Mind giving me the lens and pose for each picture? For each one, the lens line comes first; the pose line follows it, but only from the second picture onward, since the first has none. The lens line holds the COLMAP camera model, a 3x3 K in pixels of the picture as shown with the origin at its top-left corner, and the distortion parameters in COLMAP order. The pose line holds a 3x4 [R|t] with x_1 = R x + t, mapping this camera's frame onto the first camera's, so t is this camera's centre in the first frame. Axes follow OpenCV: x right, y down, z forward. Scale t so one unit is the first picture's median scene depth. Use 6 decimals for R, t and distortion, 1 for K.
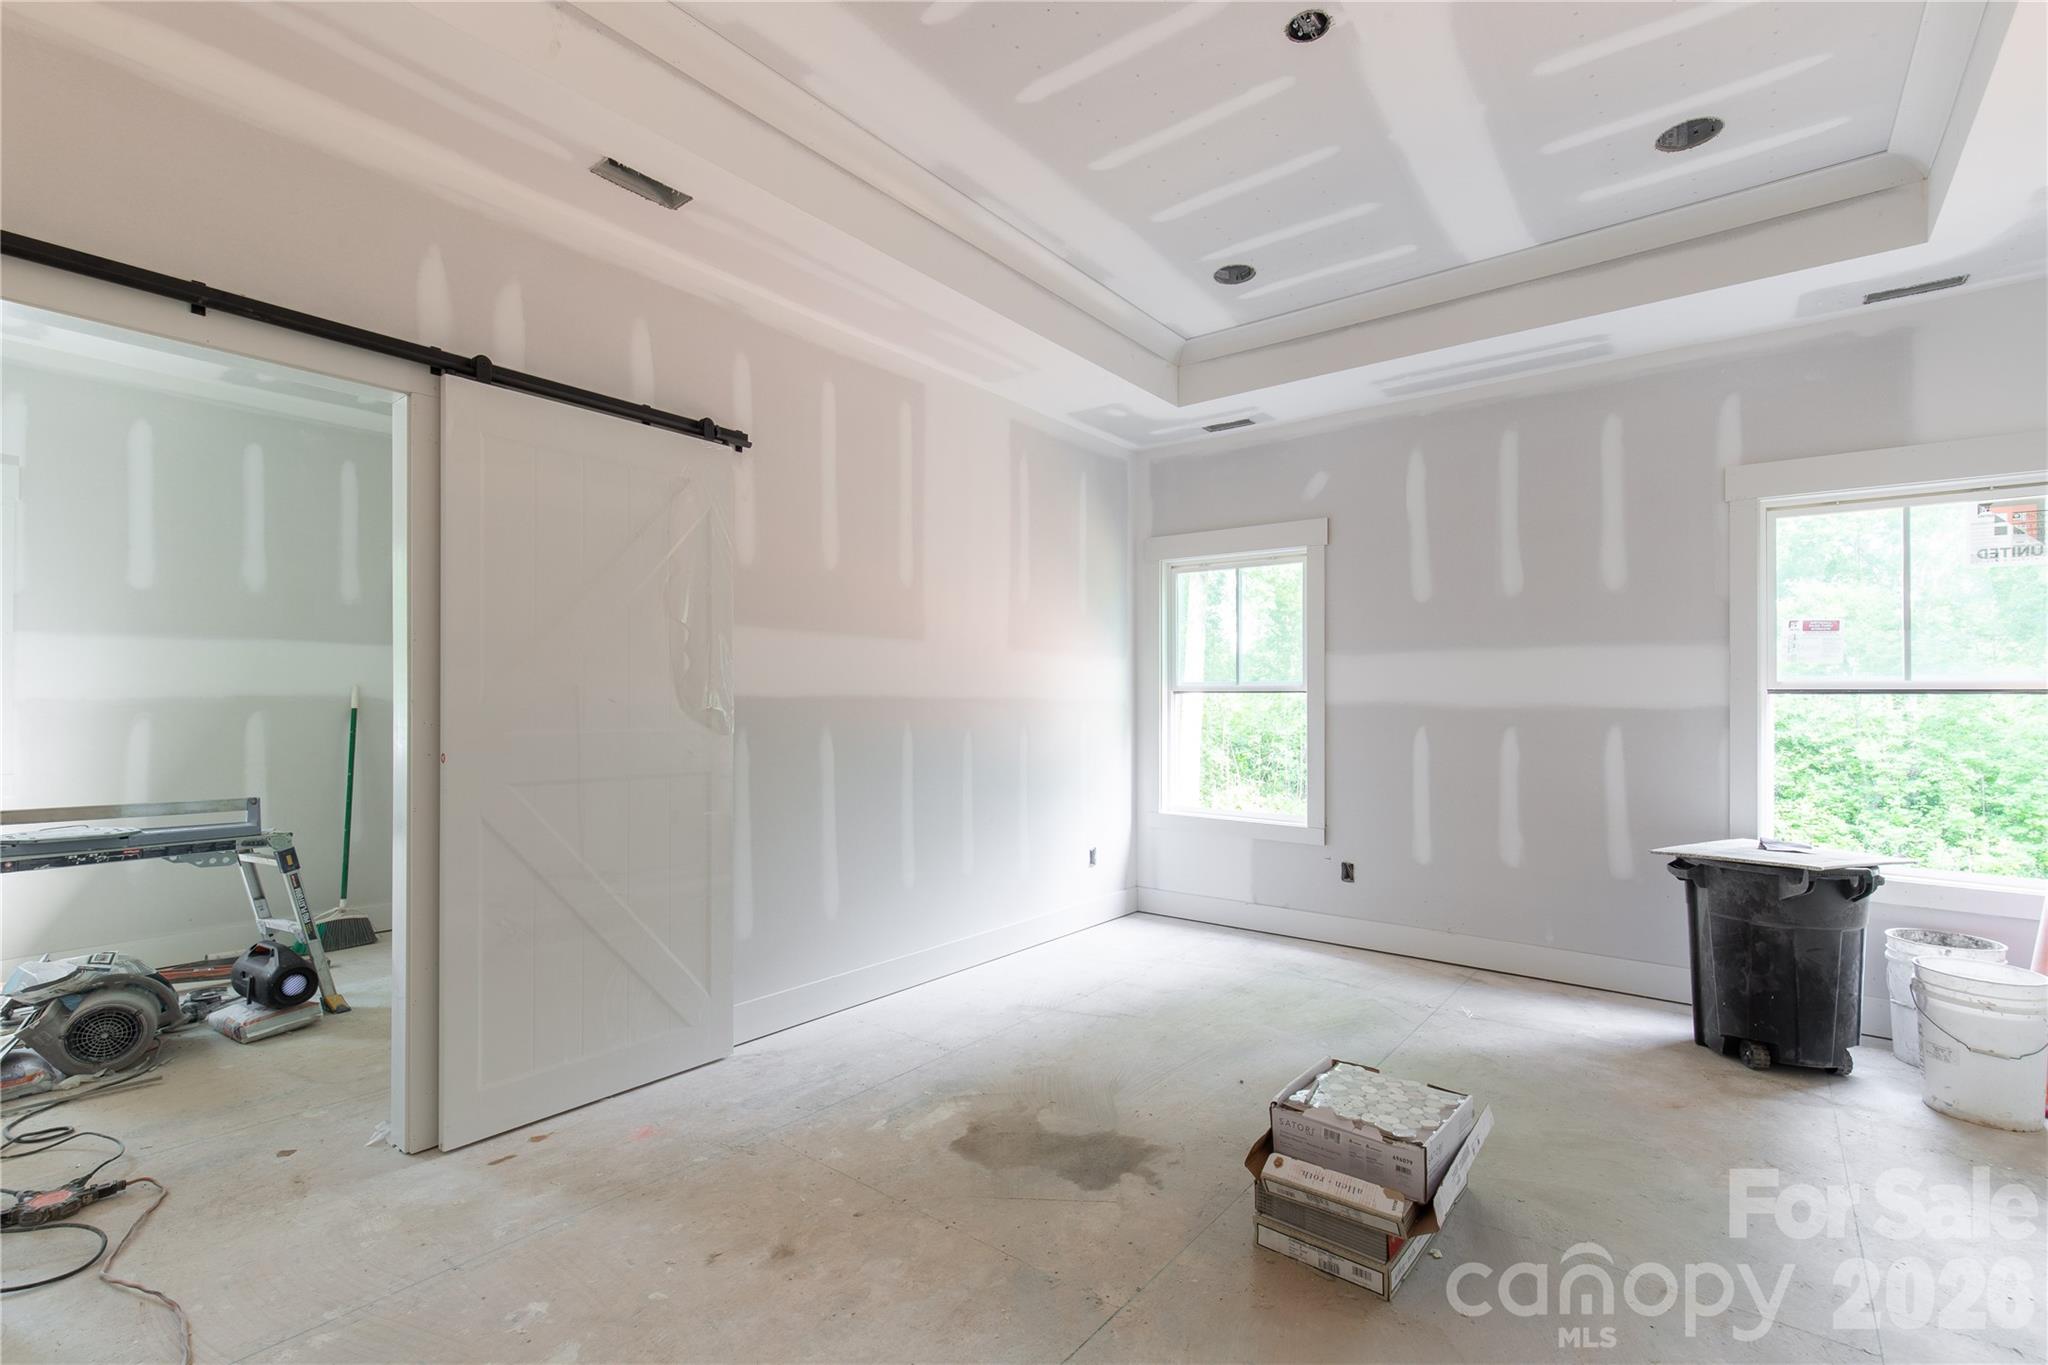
lens RADIAL K [[924.2, 0, 1024.8], [0, 924.2, 683.3], [0, 0, 1]] dist [0.011656, -0.002968]
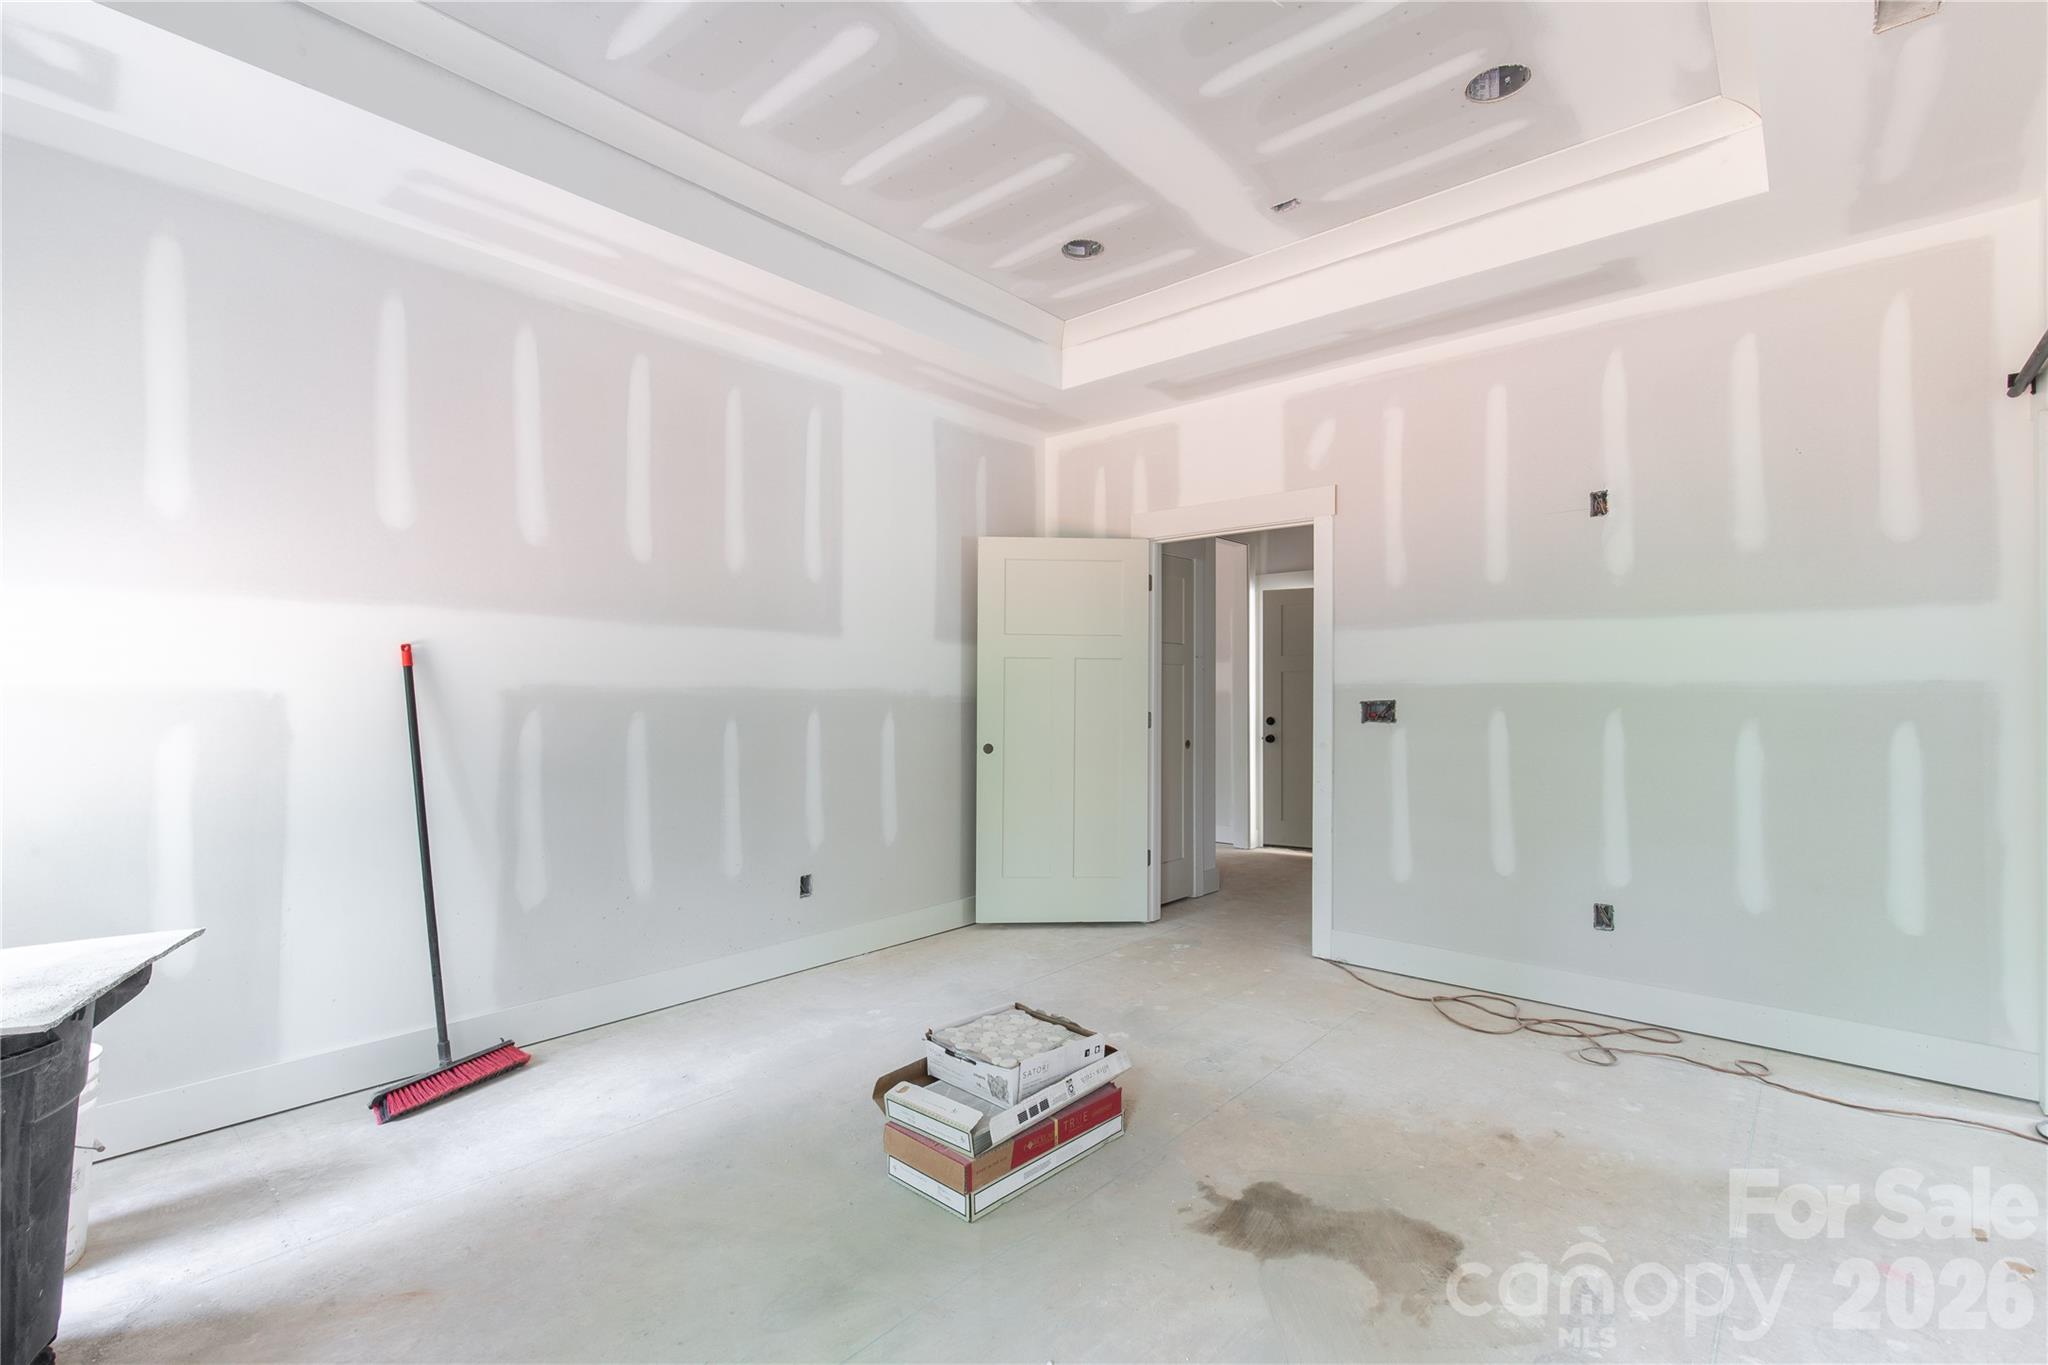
lens RADIAL K [[924.2, 0, 1023.1], [0, 924.2, 683.7], [0, 0, 1]] dist [0.011656, -0.002968]
pose [[-0.998765, -0.009997, 0.048663, 0.283746], [-0.011054, 0.999708, -0.021492, 0.035606], [-0.048434, -0.022004, -0.998584, 1.951603]]
